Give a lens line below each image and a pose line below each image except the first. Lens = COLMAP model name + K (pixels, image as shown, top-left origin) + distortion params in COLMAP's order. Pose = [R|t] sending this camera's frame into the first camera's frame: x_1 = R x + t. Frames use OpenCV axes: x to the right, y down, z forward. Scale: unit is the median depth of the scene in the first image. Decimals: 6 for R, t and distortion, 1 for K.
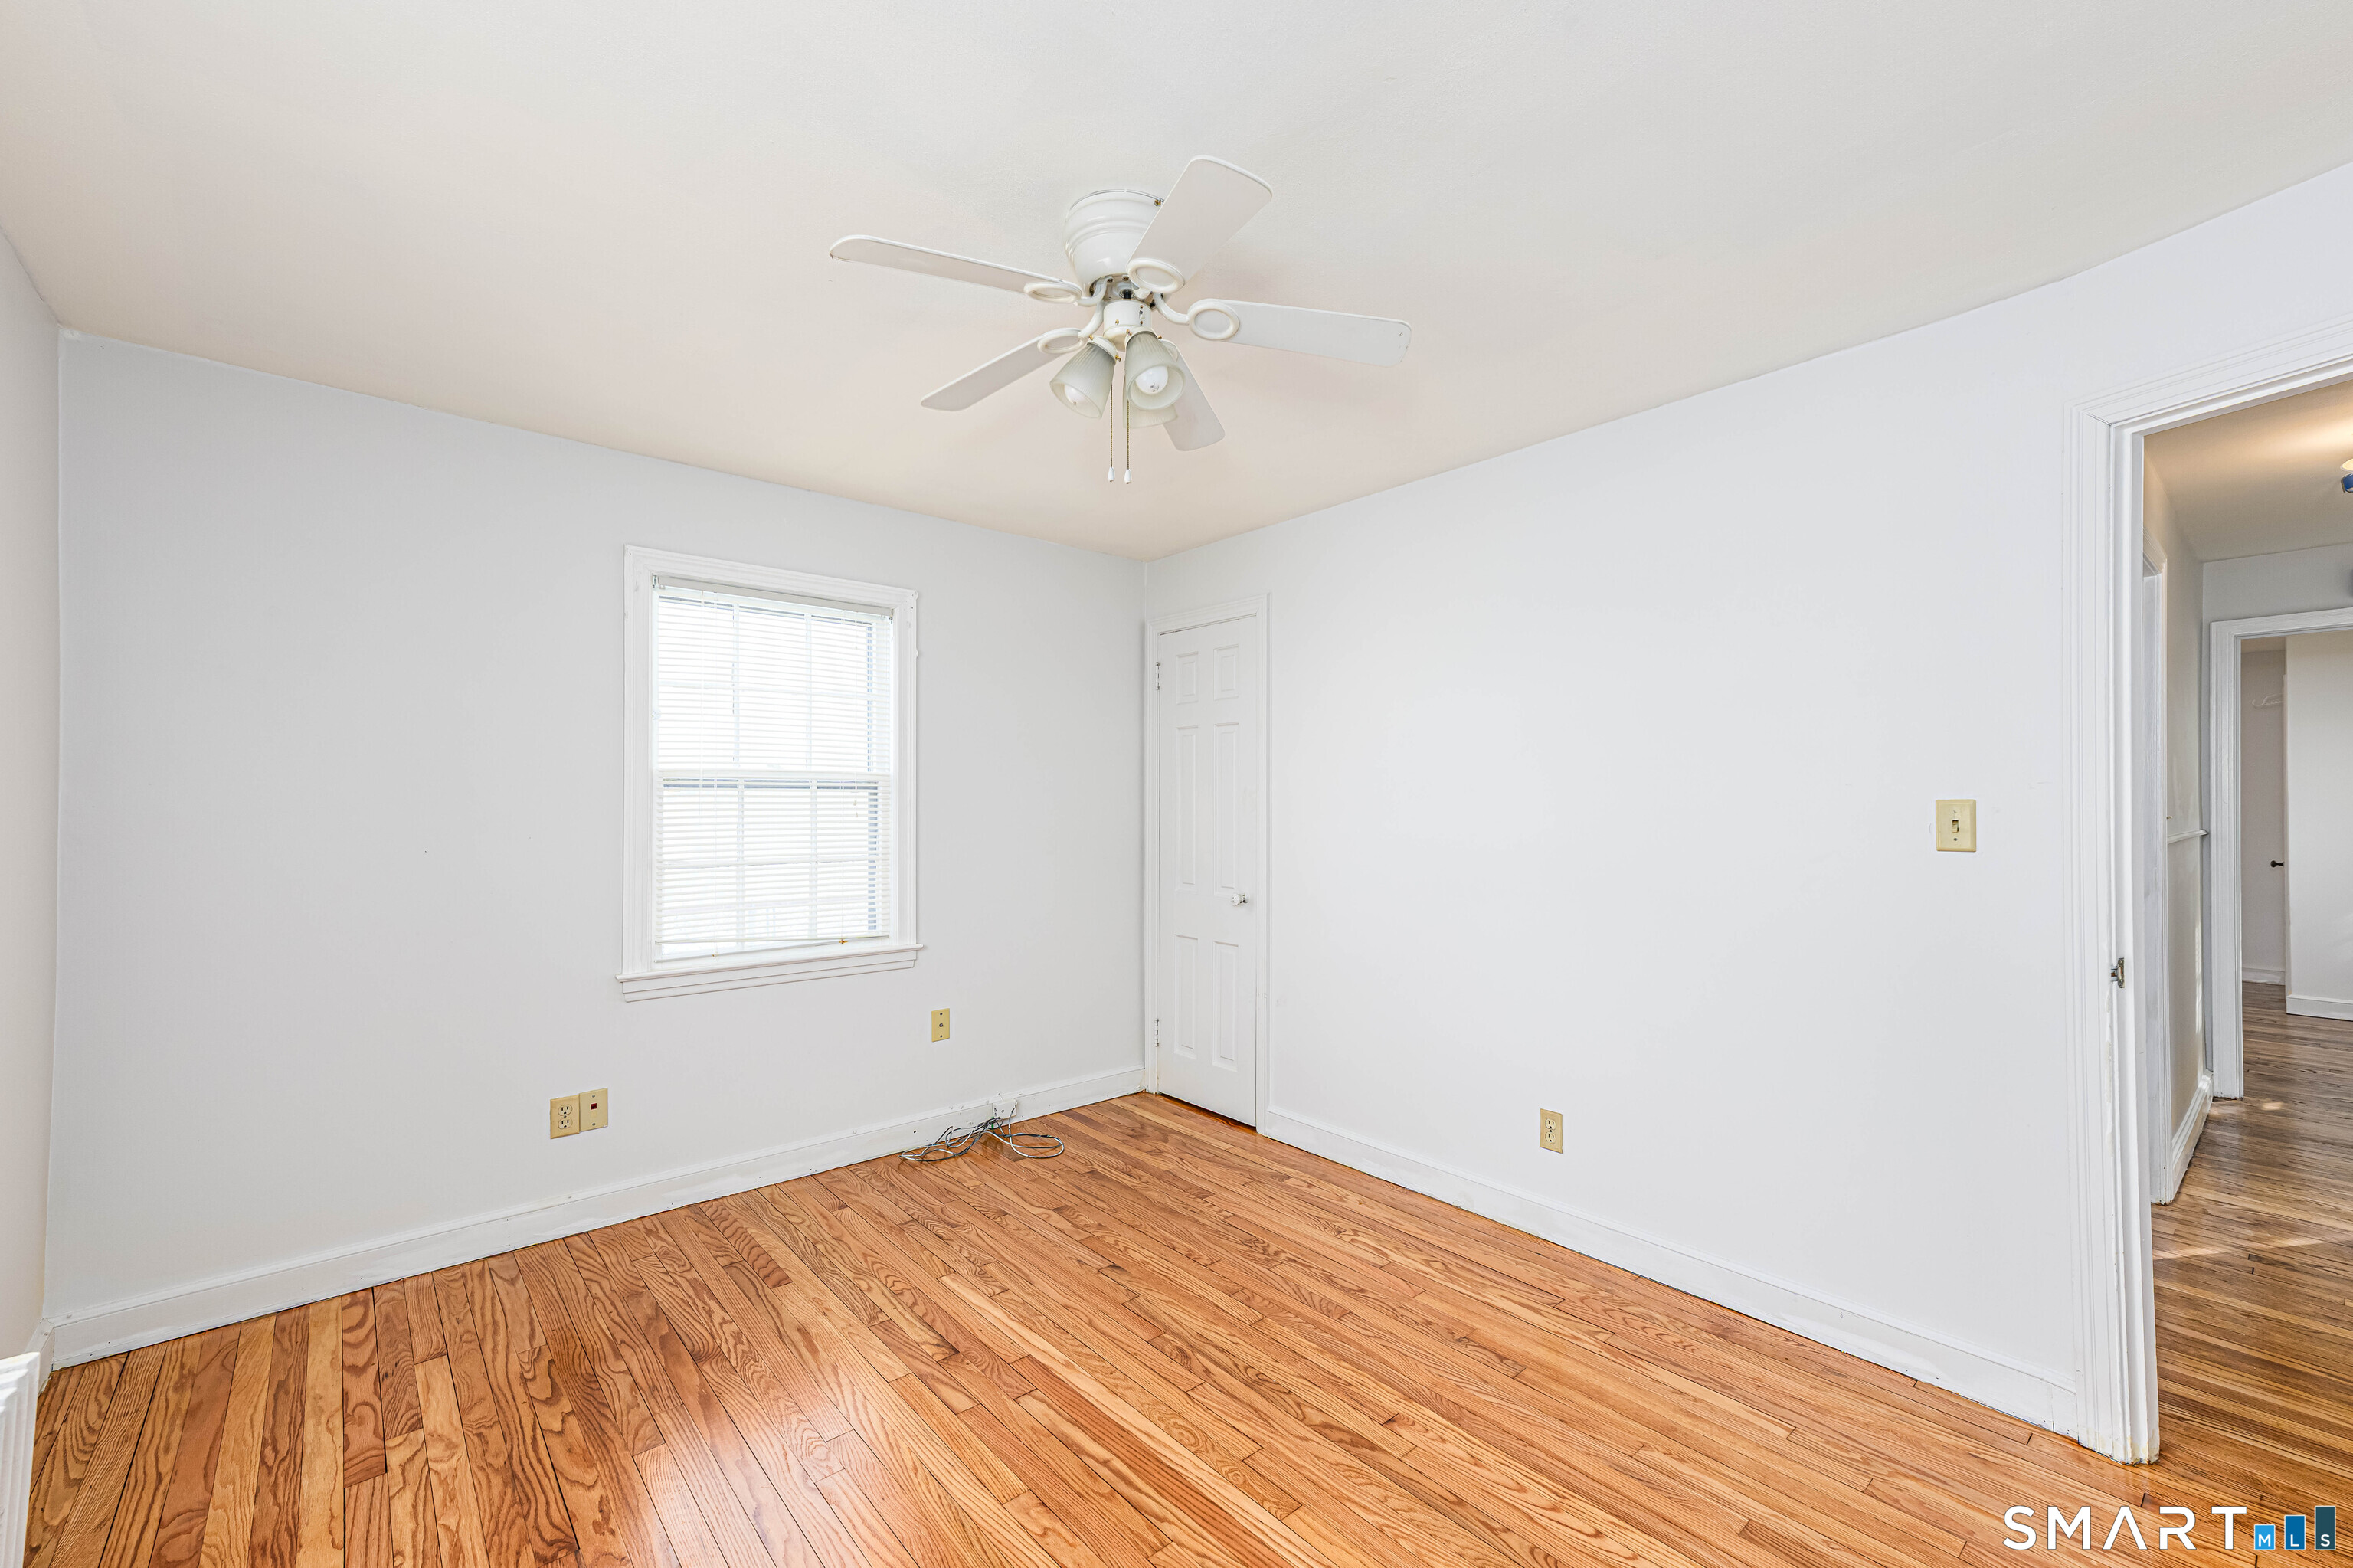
lens RADIAL K [[962.5, 0, 1214.0], [0, 962.5, 794.4], [0, 0, 1]] dist [0.022804, 0.000328]
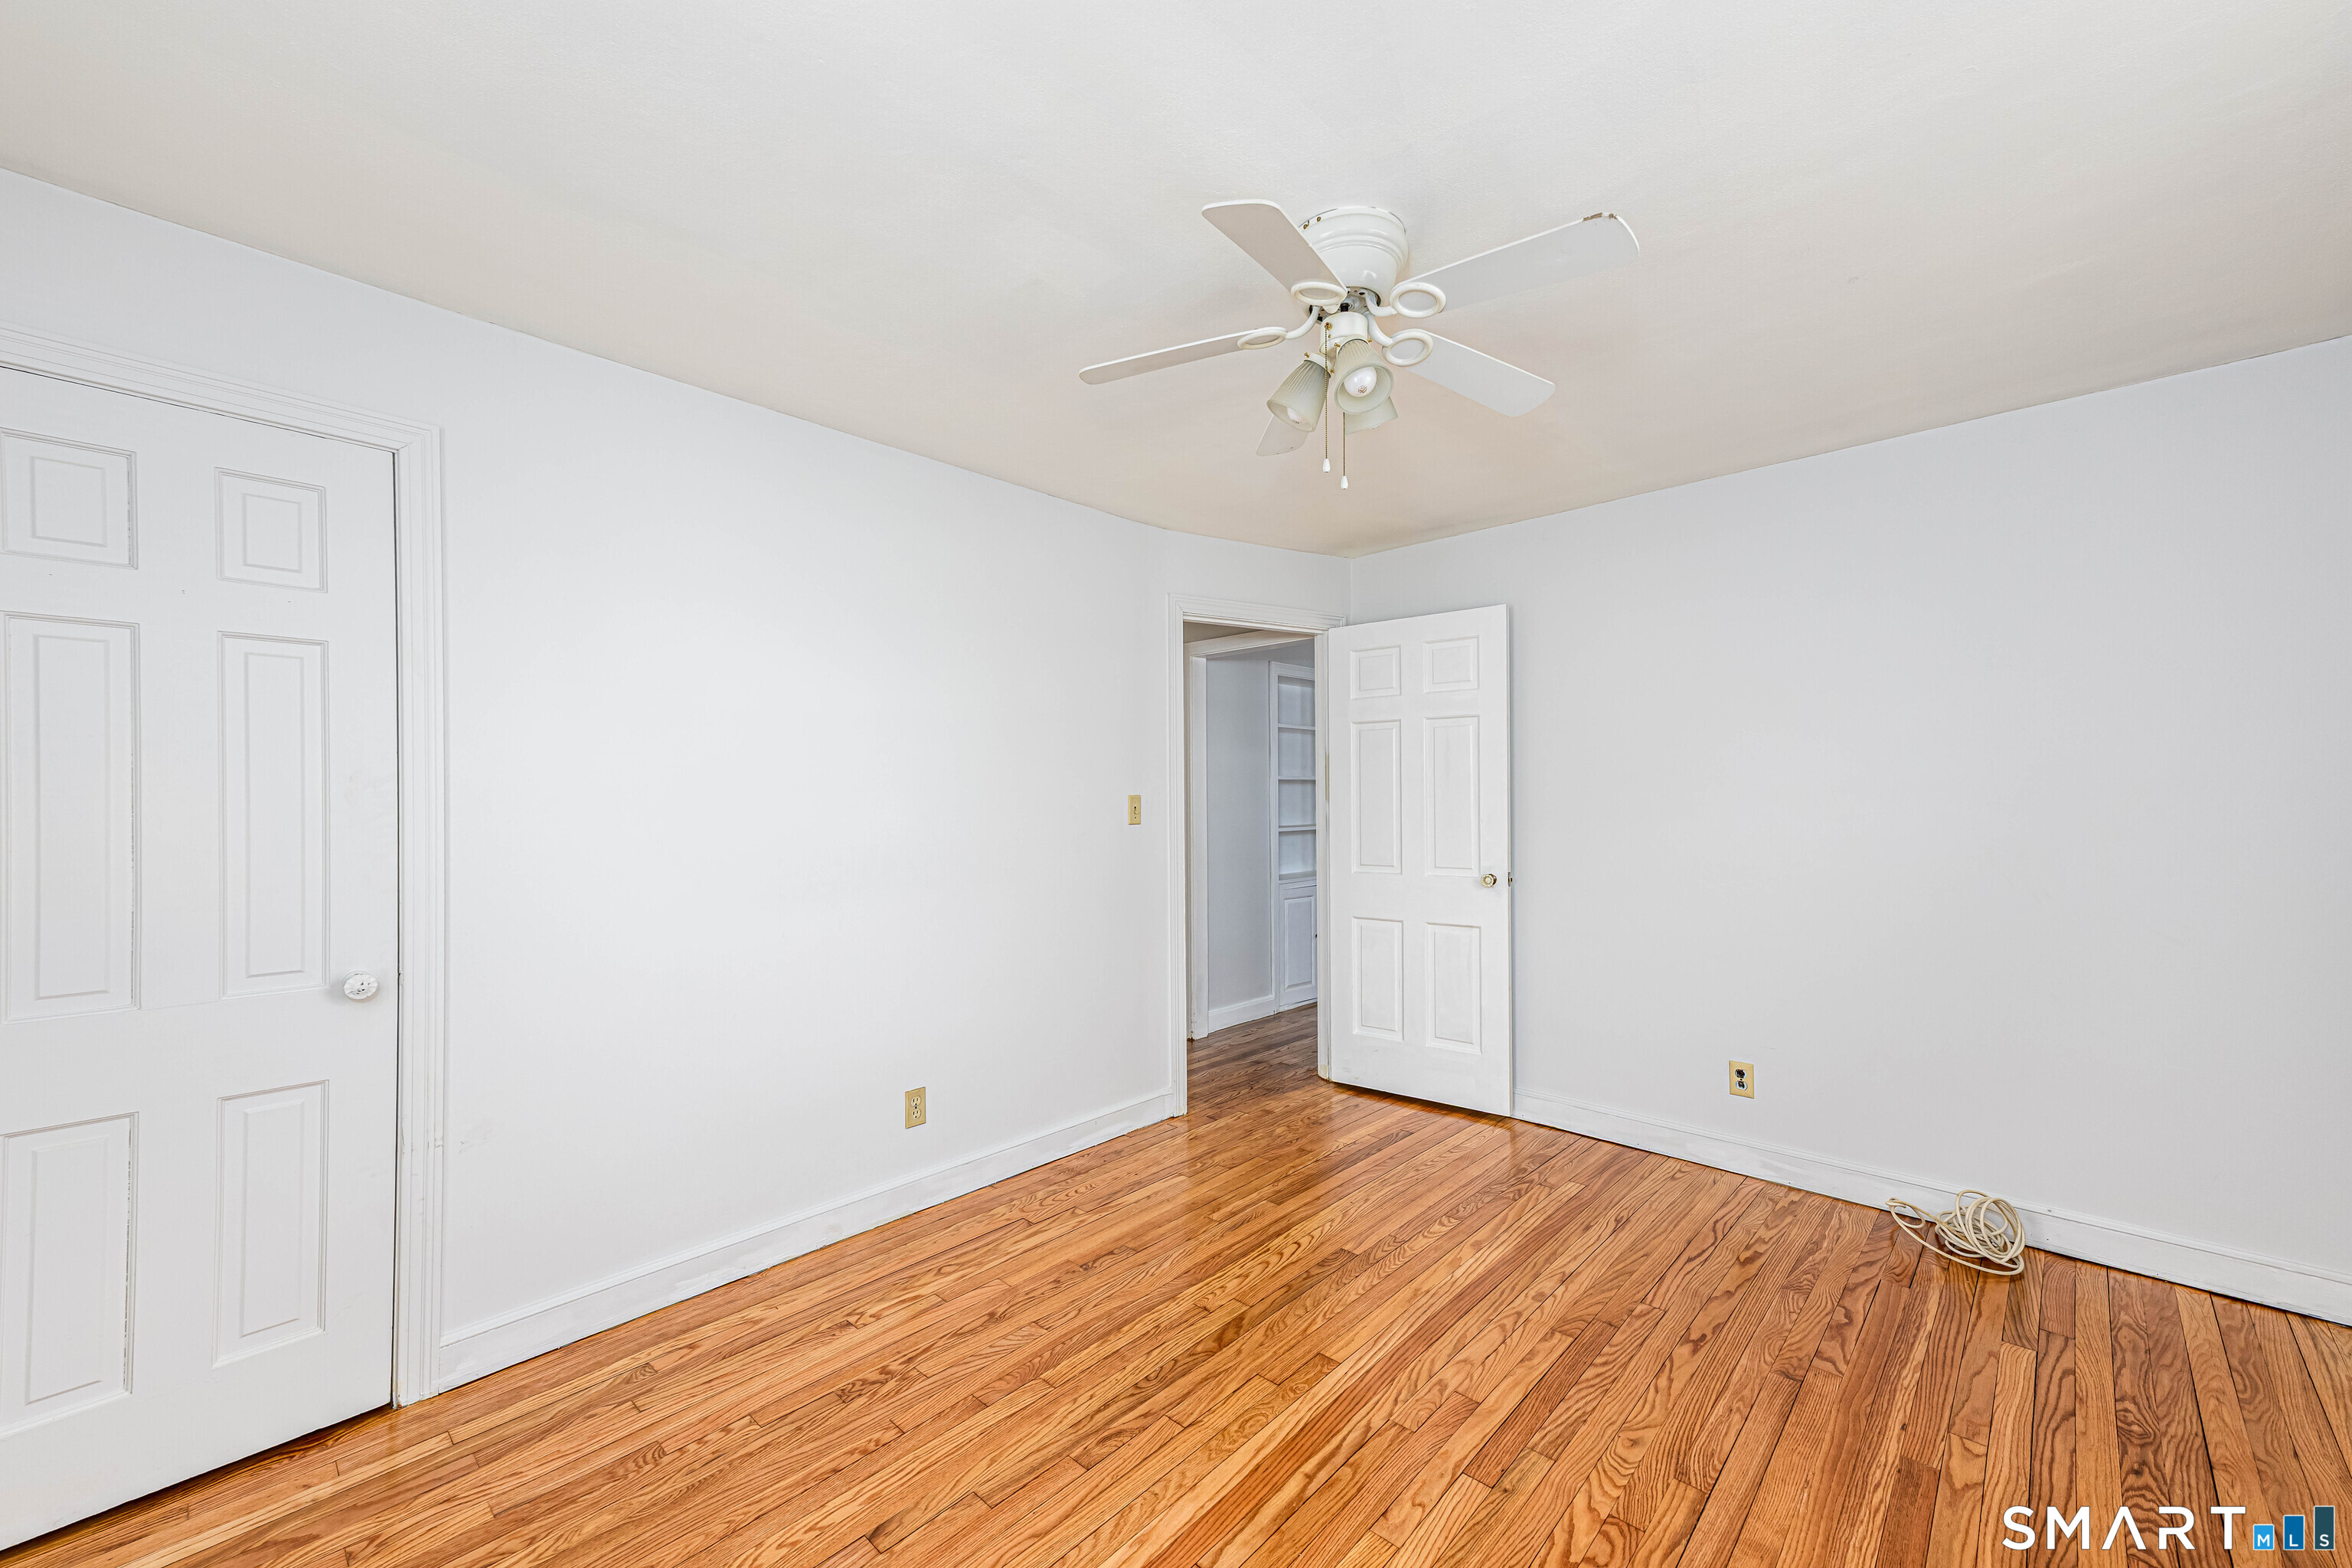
lens RADIAL K [[920.5, 0, 1164.3], [0, 920.5, 794.1], [0, 0, 1]] dist [0.022581, 0.000934]
pose [[-0.080656, 0.004459, 0.996732, -0.836960], [-0.004892, 0.999976, -0.004869, 0.010253], [-0.996730, -0.005269, -0.080632, 0.995104]]
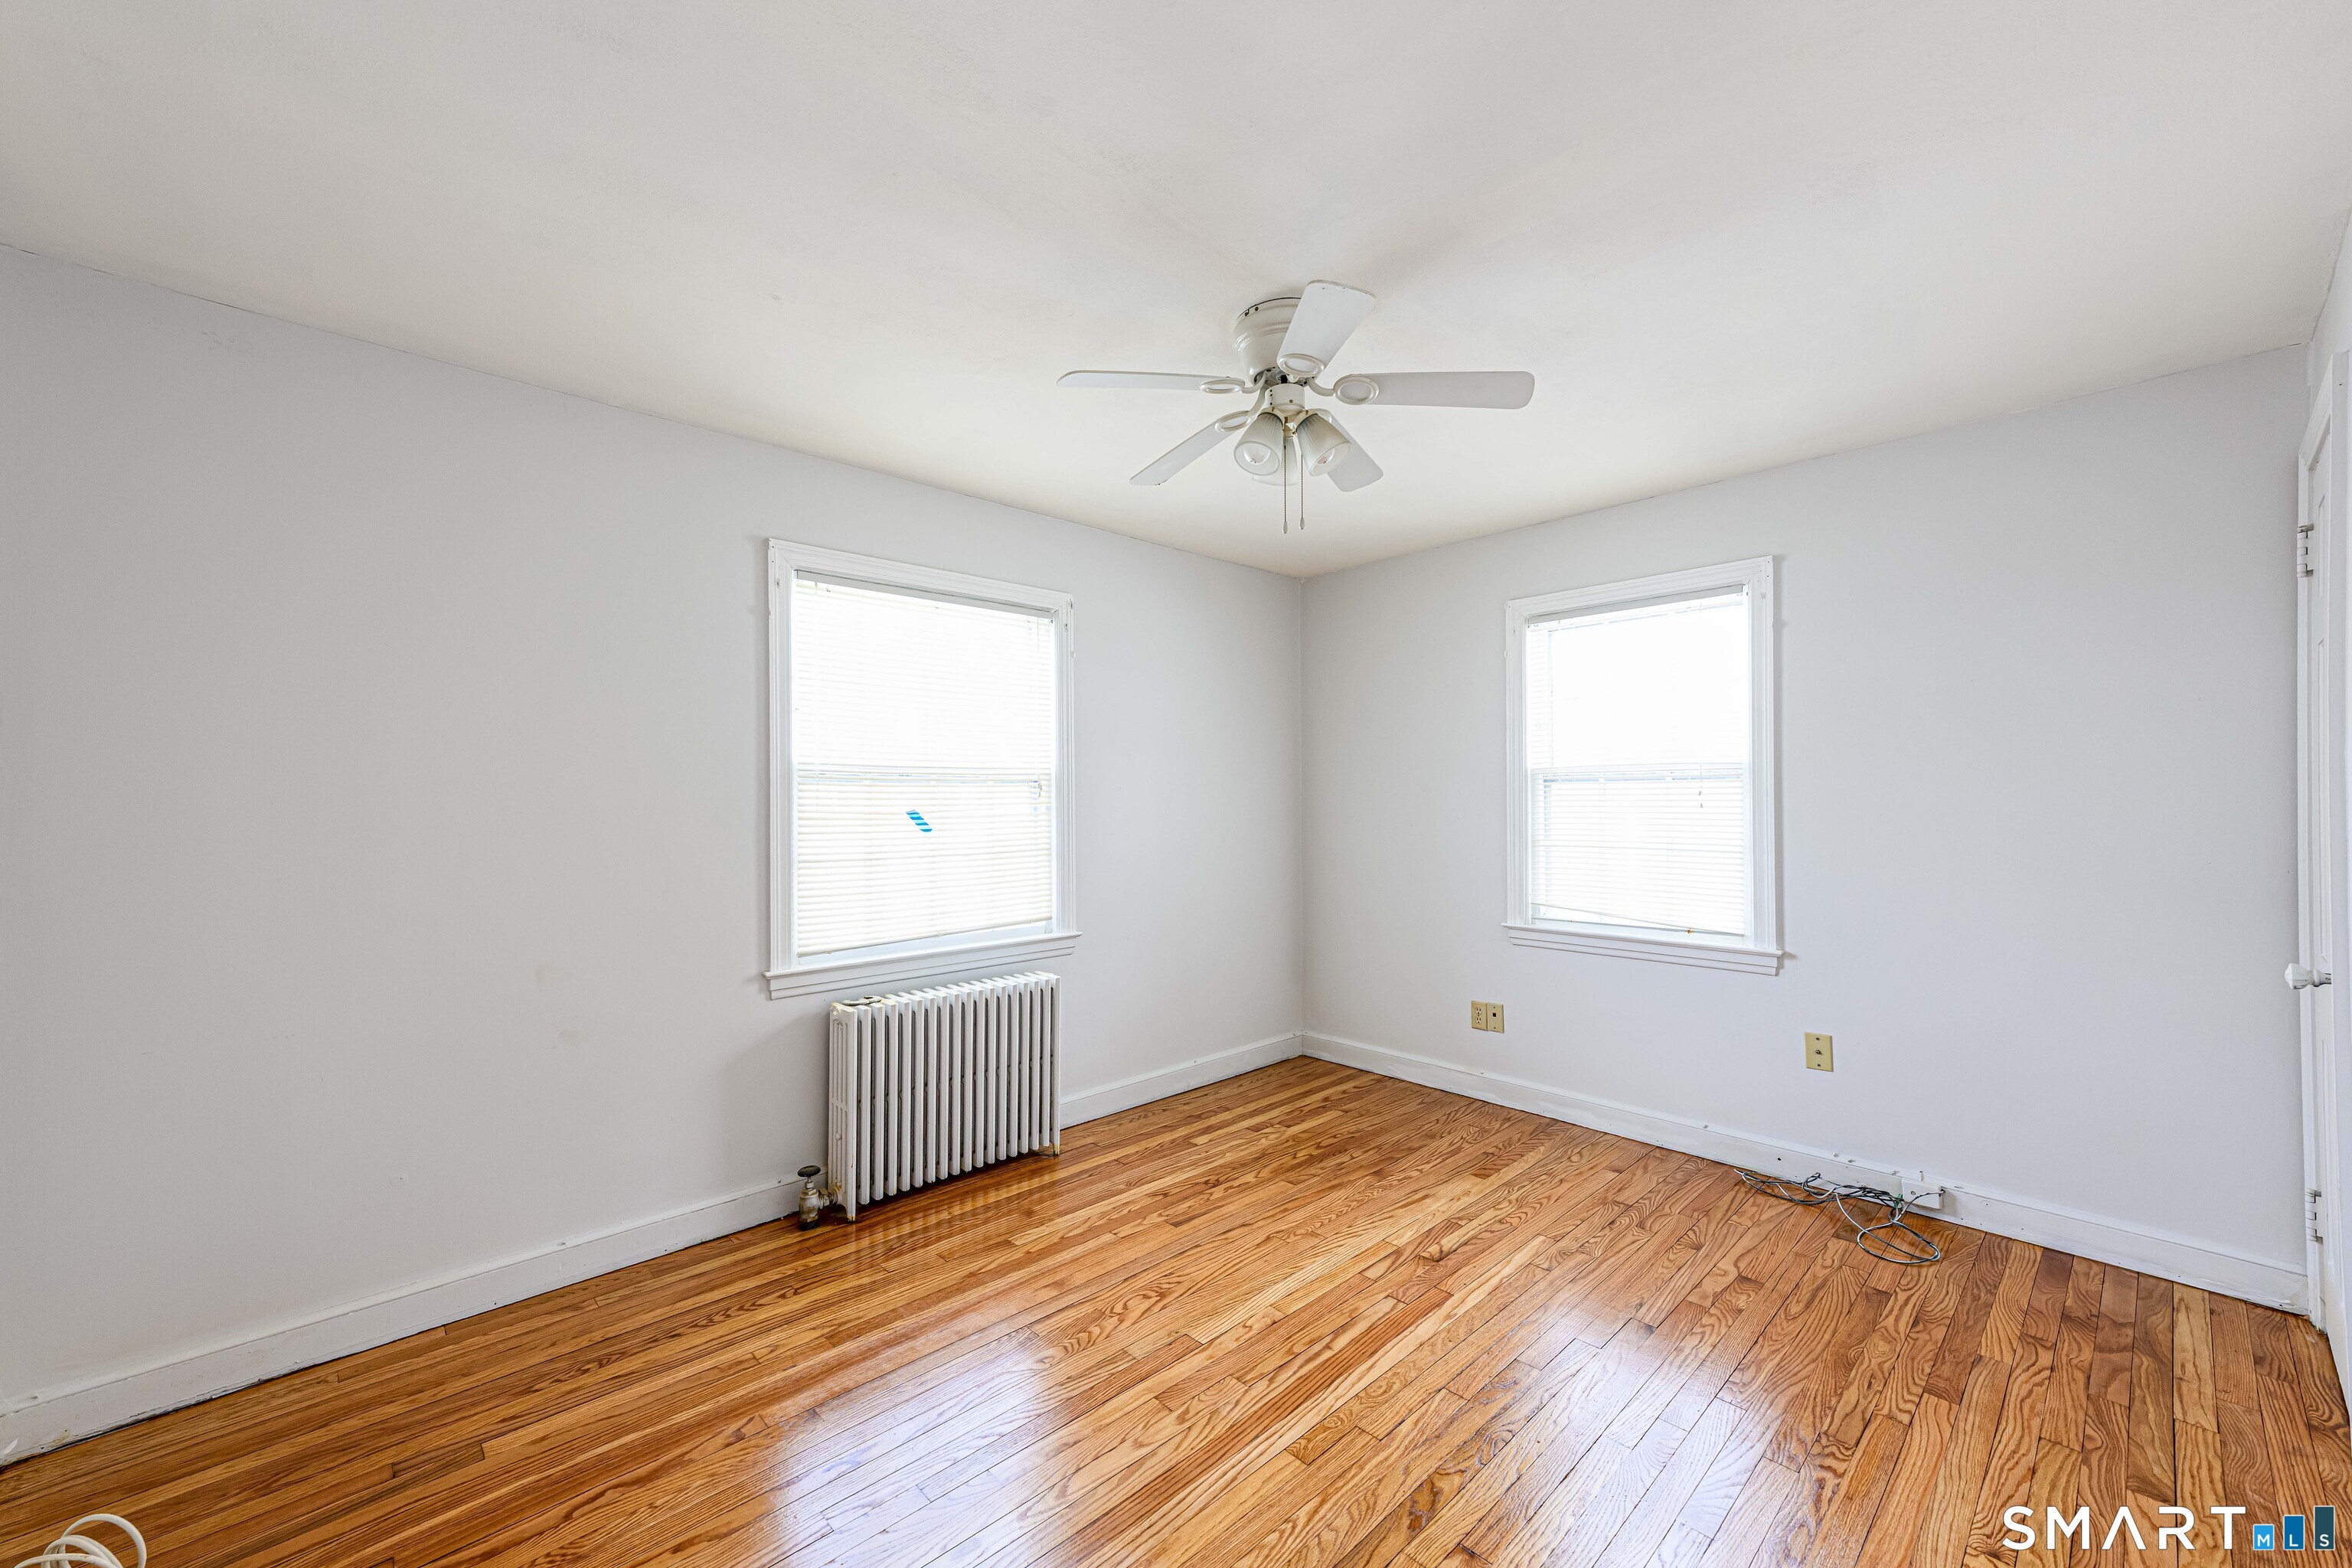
lens RADIAL K [[920.5, 0, 1164.3], [0, 920.5, 794.1], [0, 0, 1]] dist [0.022581, 0.000934]
pose [[0.019382, -0.005706, -0.999796, 0.837716], [0.016975, 0.999841, -0.005378, 0.007677], [0.999668, -0.016867, 0.019475, 0.641431]]
